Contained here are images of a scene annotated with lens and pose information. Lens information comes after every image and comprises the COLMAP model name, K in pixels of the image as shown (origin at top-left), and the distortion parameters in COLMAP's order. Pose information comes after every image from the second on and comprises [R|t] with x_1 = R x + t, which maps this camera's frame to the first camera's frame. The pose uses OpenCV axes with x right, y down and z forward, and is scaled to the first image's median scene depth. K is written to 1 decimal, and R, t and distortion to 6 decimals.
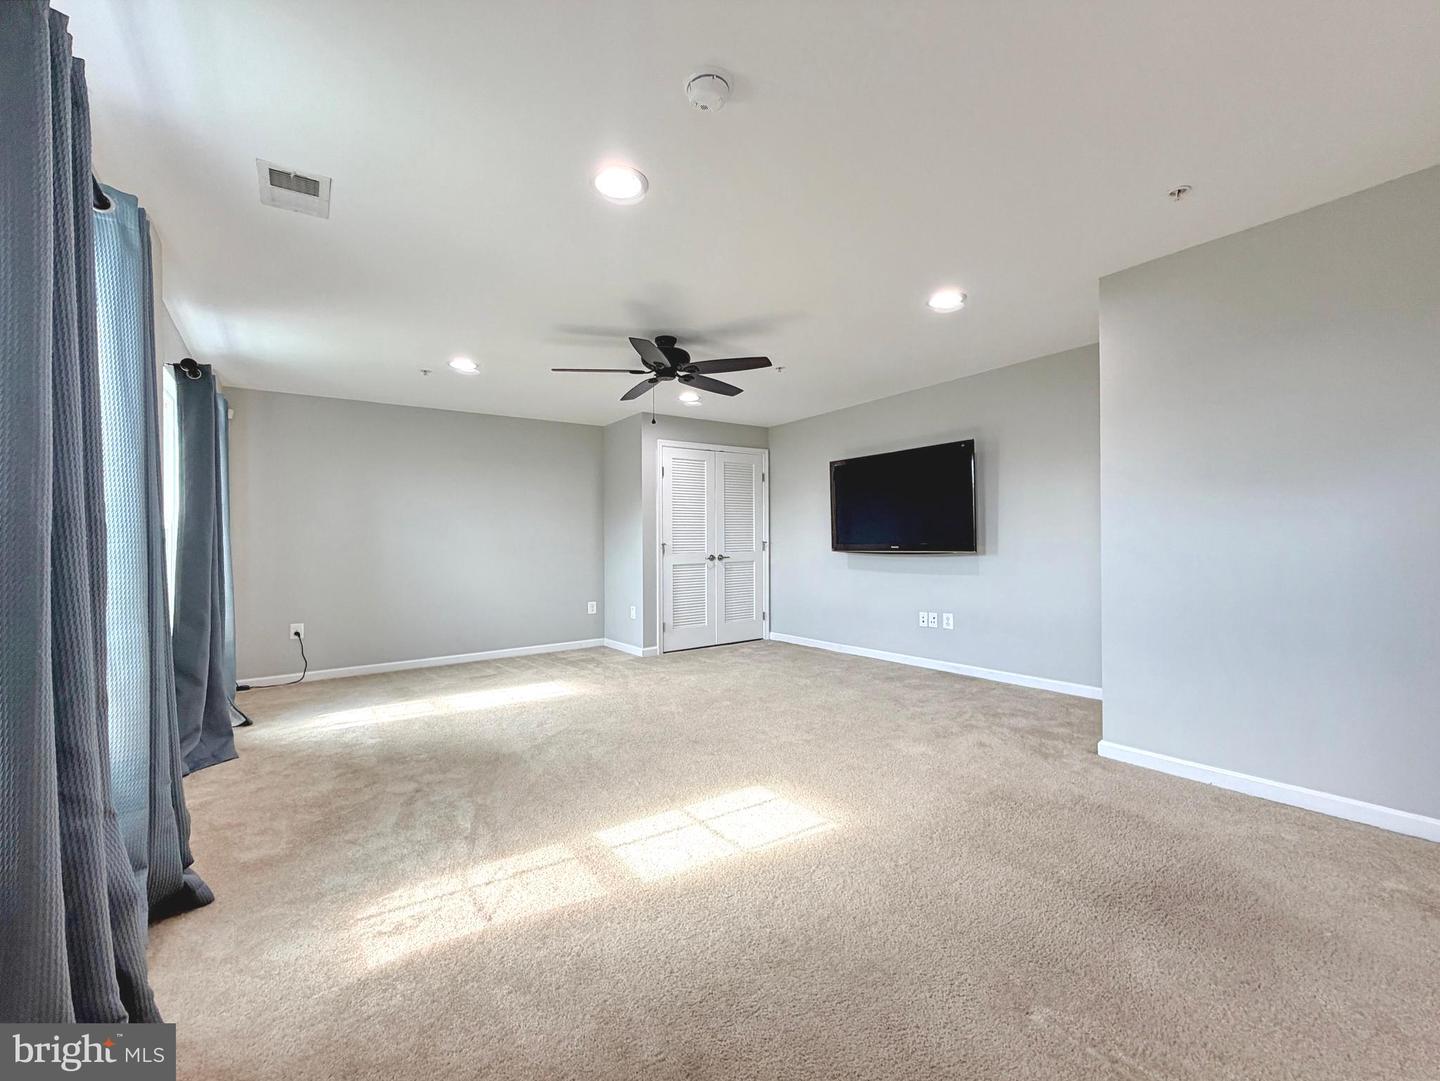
lens RADIAL K [[589.9, 0, 713.1], [0, 589.9, 545.2], [0, 0, 1]] dist [0.000150, 0.000190]
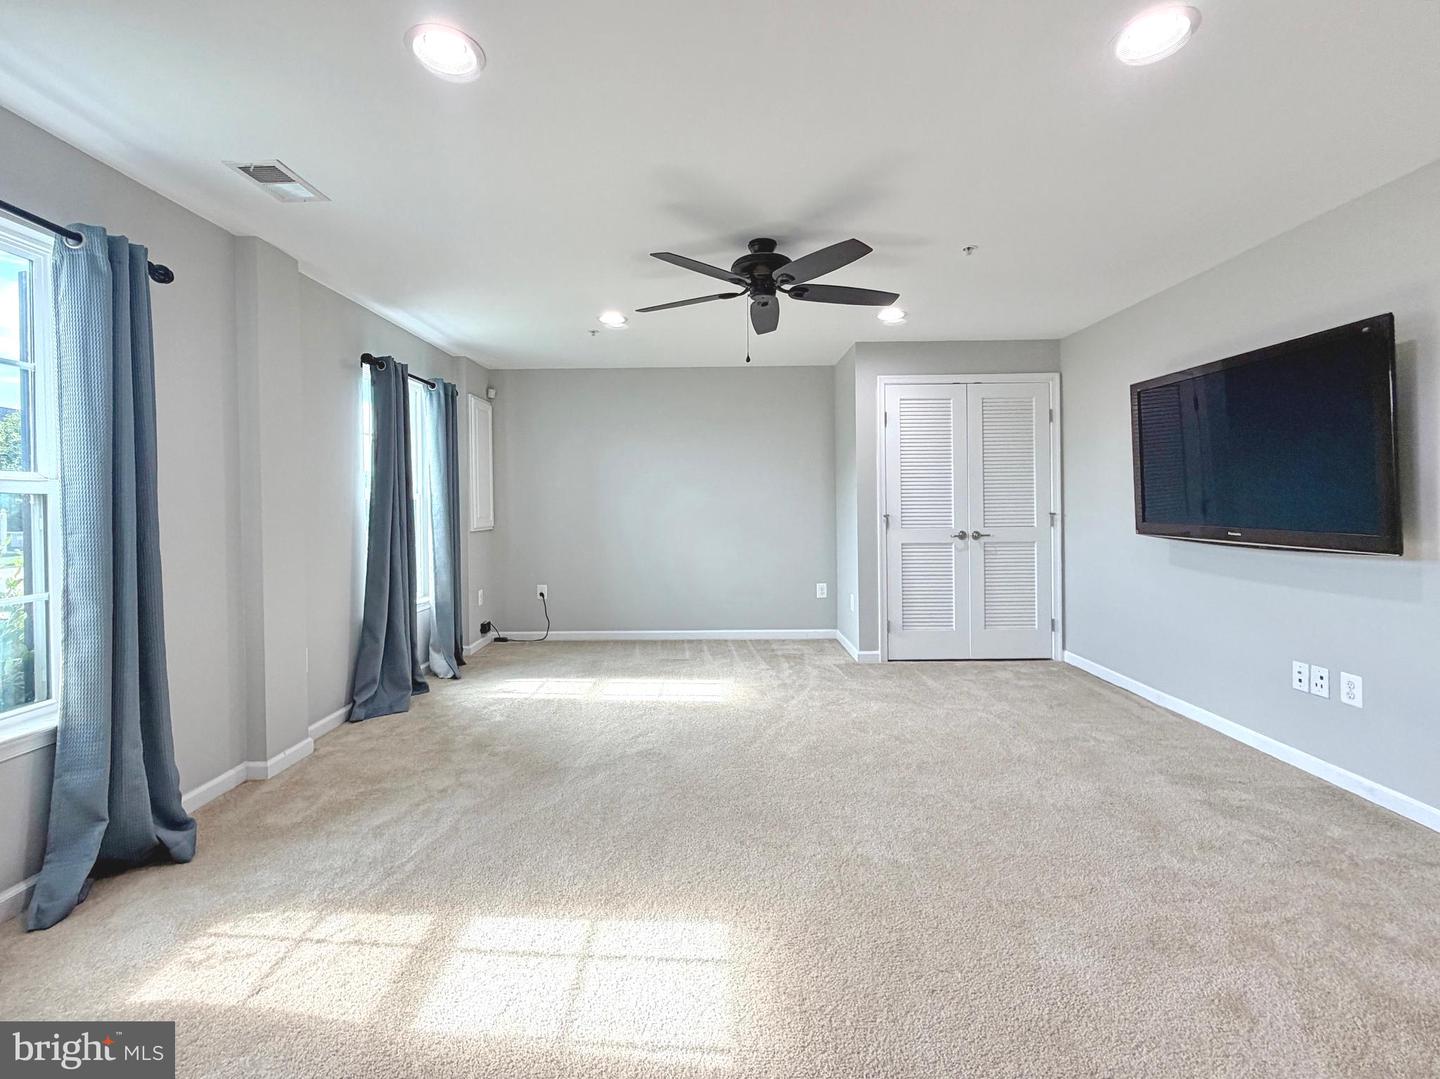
lens RADIAL K [[657.5, 0, 725.4], [0, 657.5, 506.6], [0, 0, 1]] dist [-0.000403, -0.000323]
pose [[0.820083, 0.010459, -0.572149, 0.296002], [-0.003361, 0.999904, 0.013460, -0.031376], [0.572235, -0.009115, 0.820039, 0.264747]]
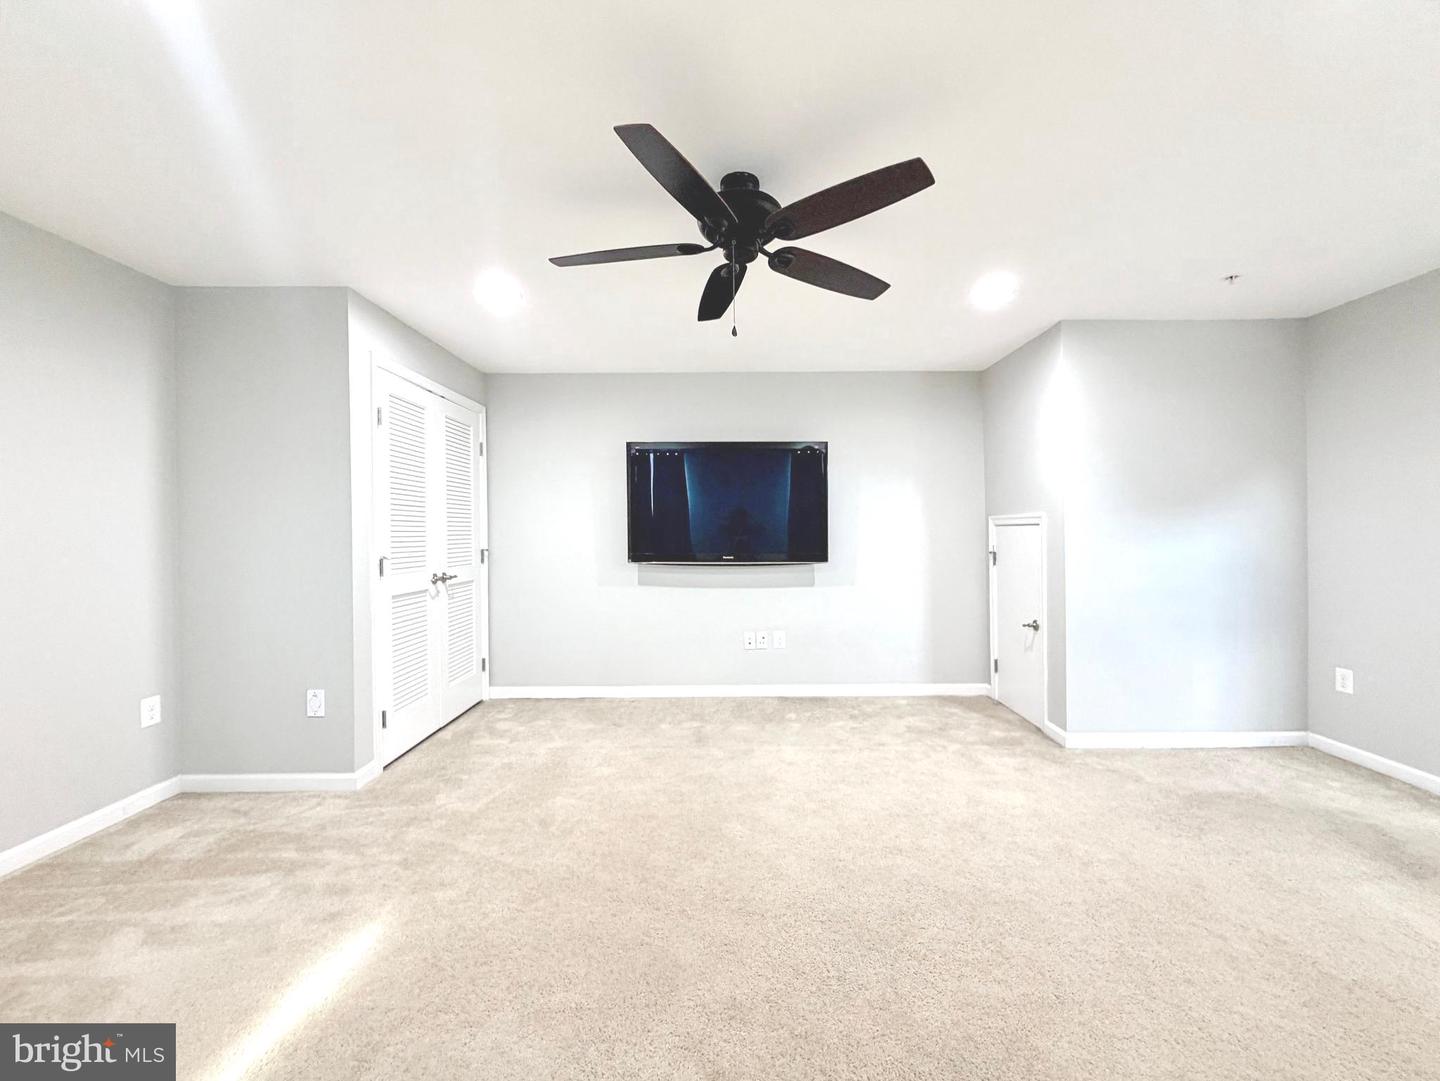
lens RADIAL K [[578.2, 0, 717.7], [0, 578.2, 534.7], [0, 0, 1]] dist [0.001103, 0.000089]
pose [[0.569229, 0.005156, 0.822163, -0.426520], [-0.005121, 0.999983, -0.002726, -0.030097], [-0.822163, -0.002658, 0.569246, 0.616377]]
